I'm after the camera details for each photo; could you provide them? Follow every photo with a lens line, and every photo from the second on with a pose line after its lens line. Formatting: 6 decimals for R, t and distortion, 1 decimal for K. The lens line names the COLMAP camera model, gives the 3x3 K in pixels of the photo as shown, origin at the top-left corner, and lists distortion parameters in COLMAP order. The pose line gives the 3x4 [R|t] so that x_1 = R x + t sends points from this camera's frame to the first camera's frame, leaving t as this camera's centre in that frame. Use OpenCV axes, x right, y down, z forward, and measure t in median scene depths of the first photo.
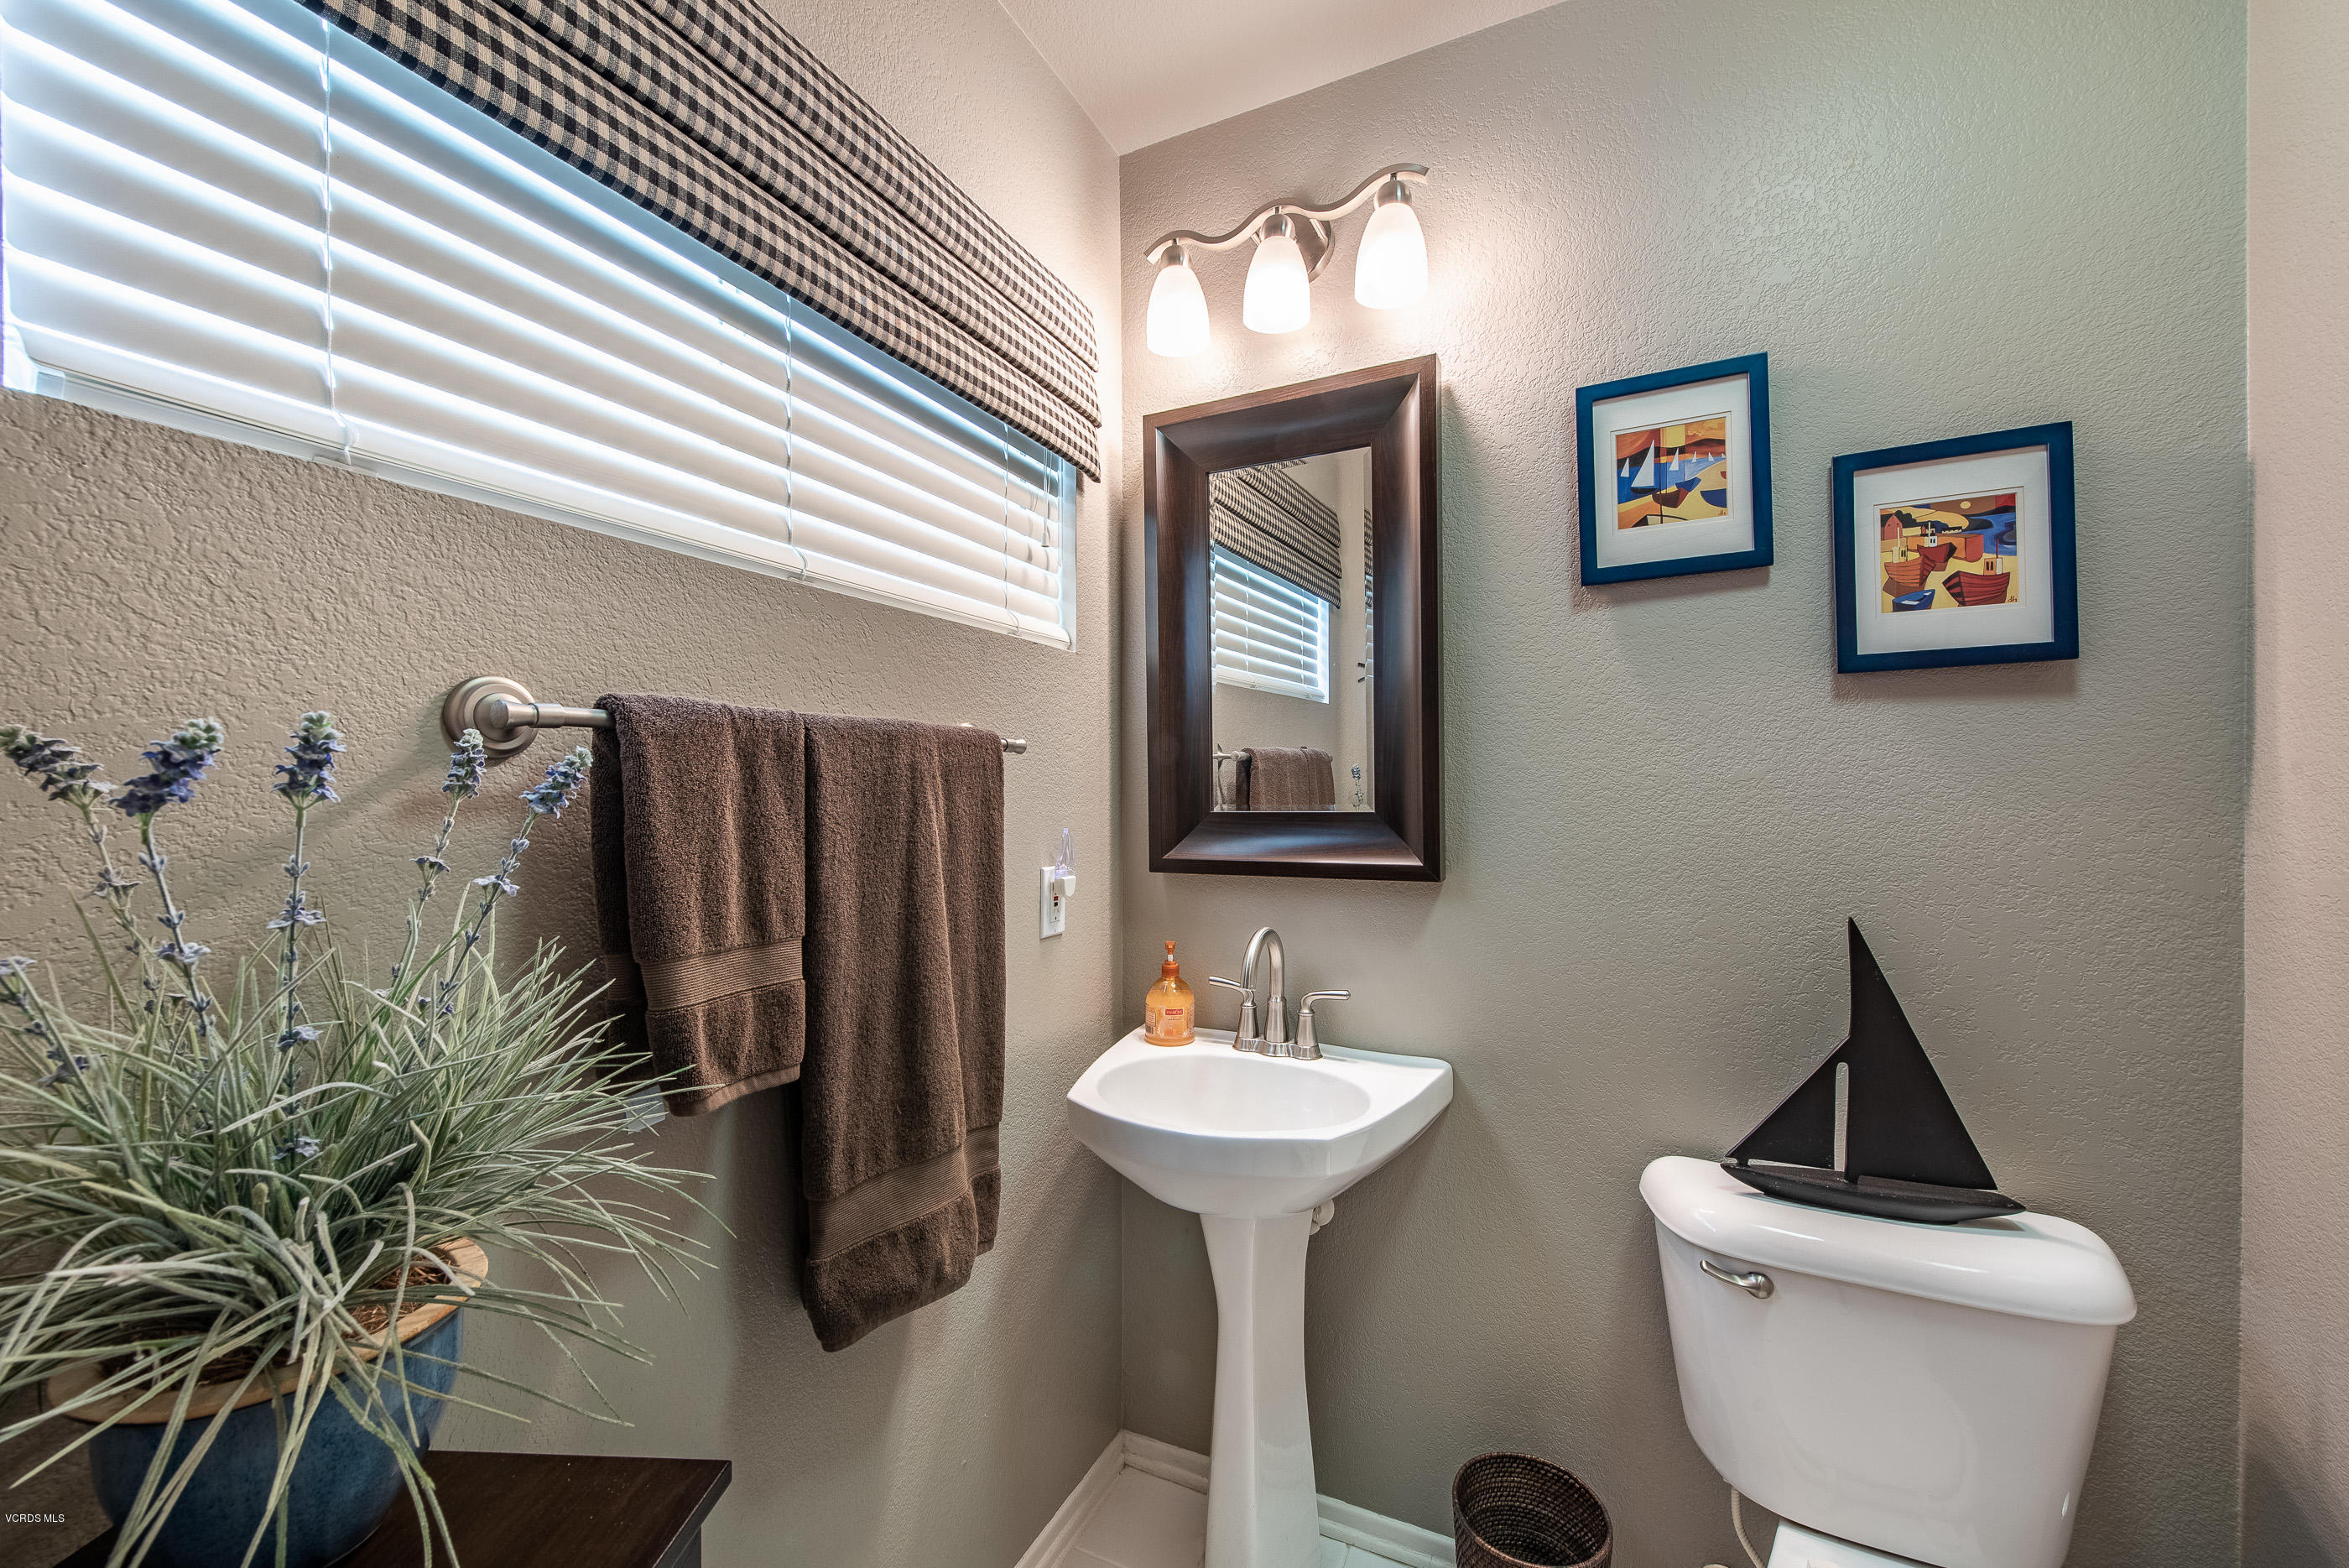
lens RADIAL K [[922.0, 0, 1172.5], [0, 922.0, 789.0], [0, 0, 1]] dist [0.003140, -0.001878]
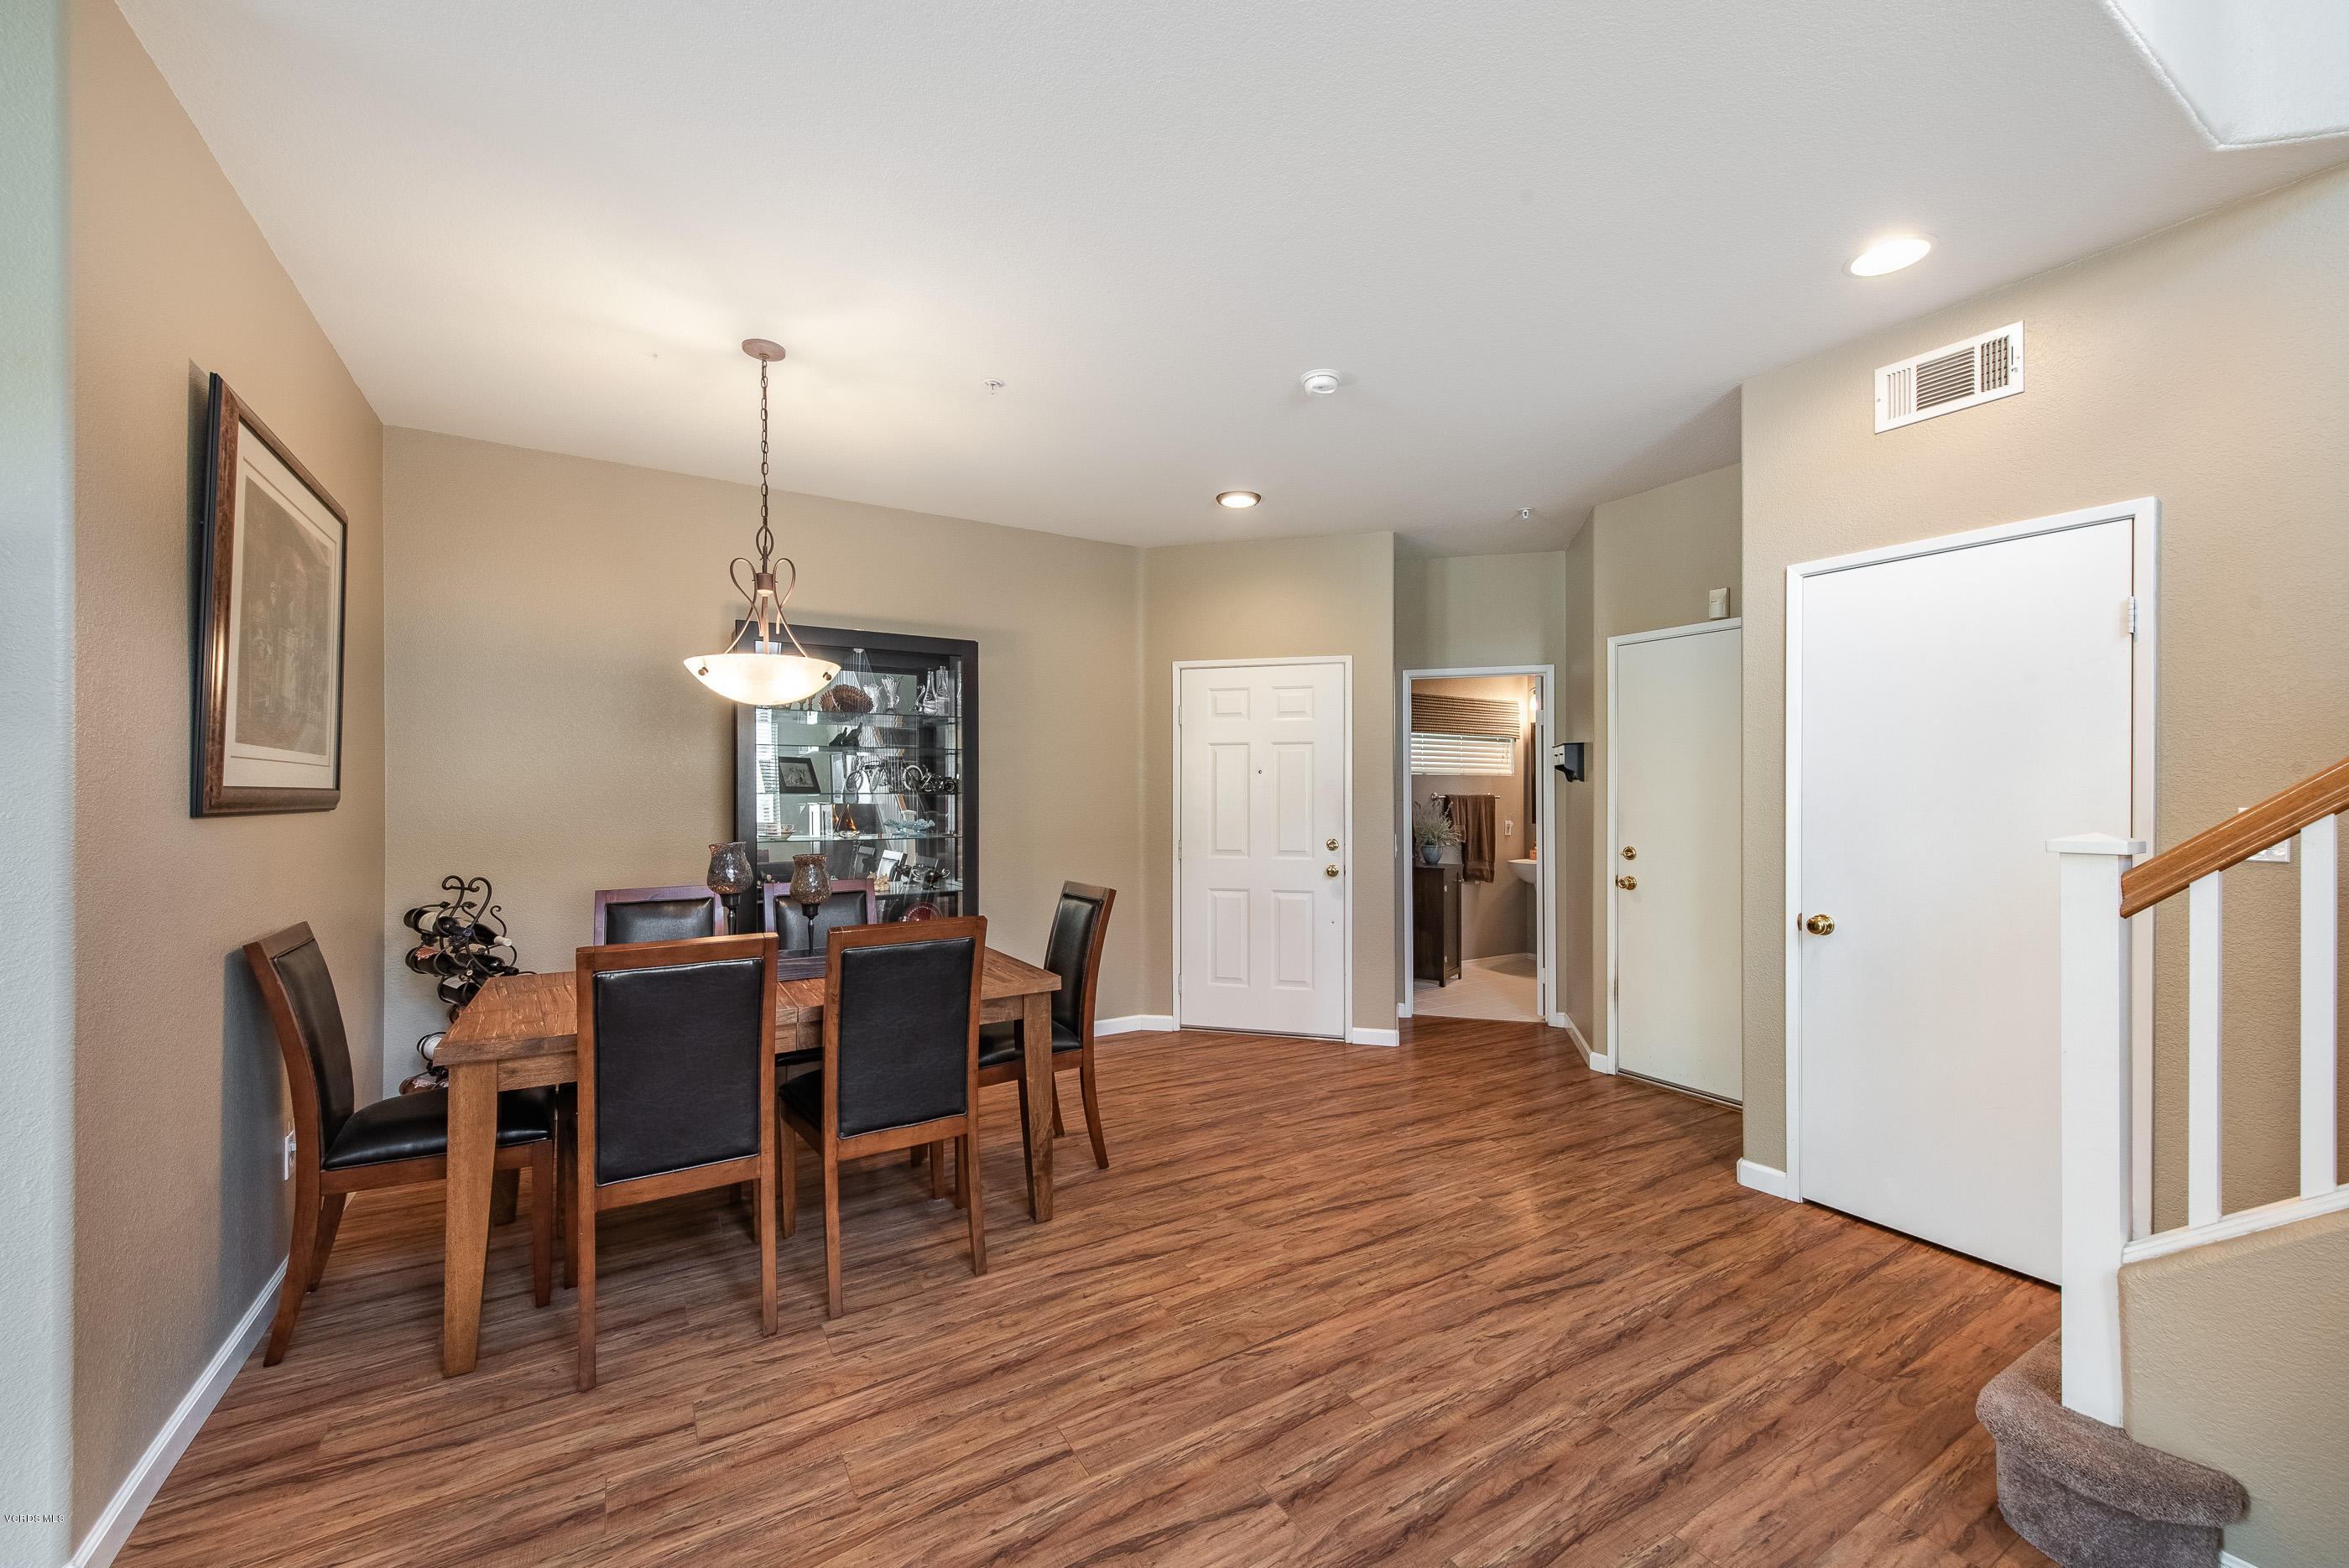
lens RADIAL K [[922.0, 0, 1184.2], [0, 922.0, 789.6], [0, 0, 1]] dist [0.003140, -0.001878]
pose [[0.843102, 0.007156, -0.537706, 1.364718], [-0.007017, 0.999973, 0.002306, -0.099288], [0.537708, 0.001829, 0.843129, -5.249995]]
